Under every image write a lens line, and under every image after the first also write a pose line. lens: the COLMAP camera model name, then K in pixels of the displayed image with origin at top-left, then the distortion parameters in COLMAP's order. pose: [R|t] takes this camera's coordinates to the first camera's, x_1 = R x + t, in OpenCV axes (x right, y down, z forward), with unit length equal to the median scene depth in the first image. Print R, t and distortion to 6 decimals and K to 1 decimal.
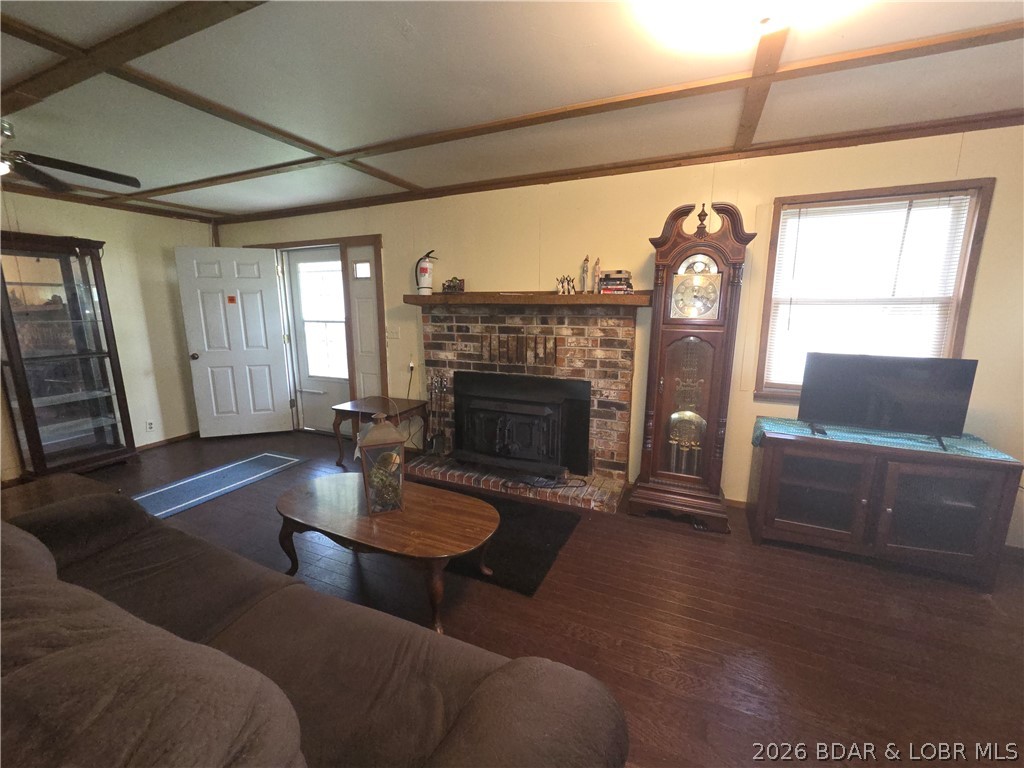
lens RADIAL K [[415.8, 0, 512.0], [0, 415.8, 384.0], [0, 0, 1]] dist [-0.000507, 0.000008]
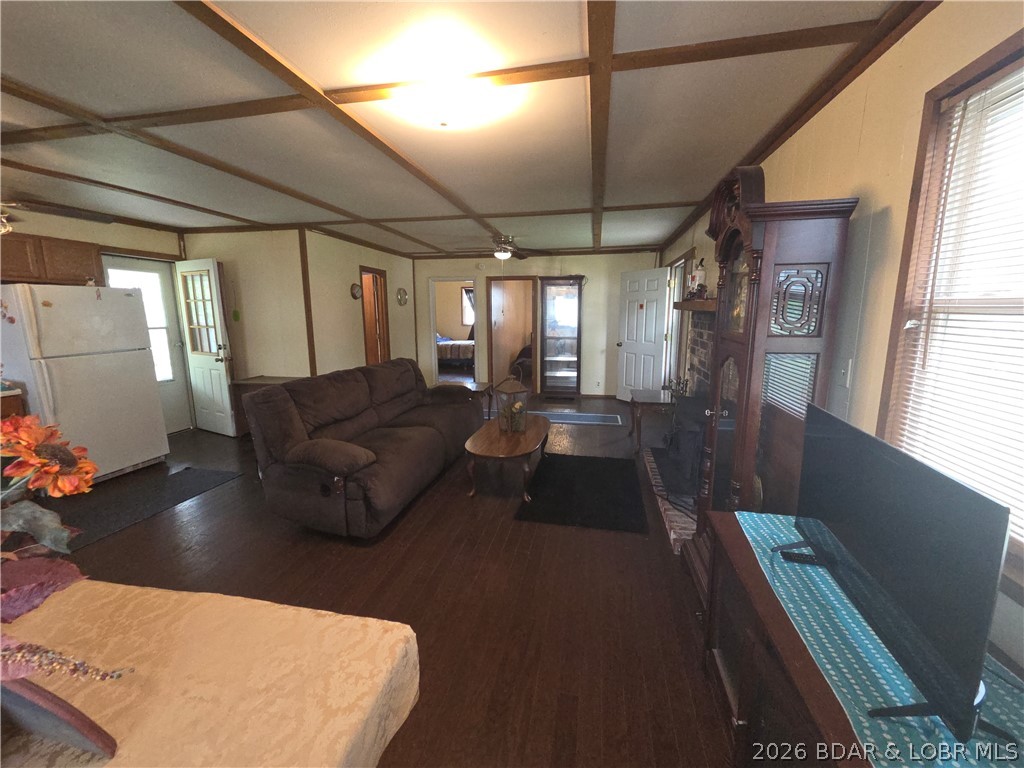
lens RADIAL K [[415.8, 0, 512.0], [0, 415.8, 384.0], [0, 0, 1]] dist [-0.000507, 0.000008]
pose [[0.219323, 0.170843, -0.960578, 0.637731], [-0.177032, 0.975175, 0.133019, -0.058362], [0.959457, 0.140879, 0.244123, 0.281064]]
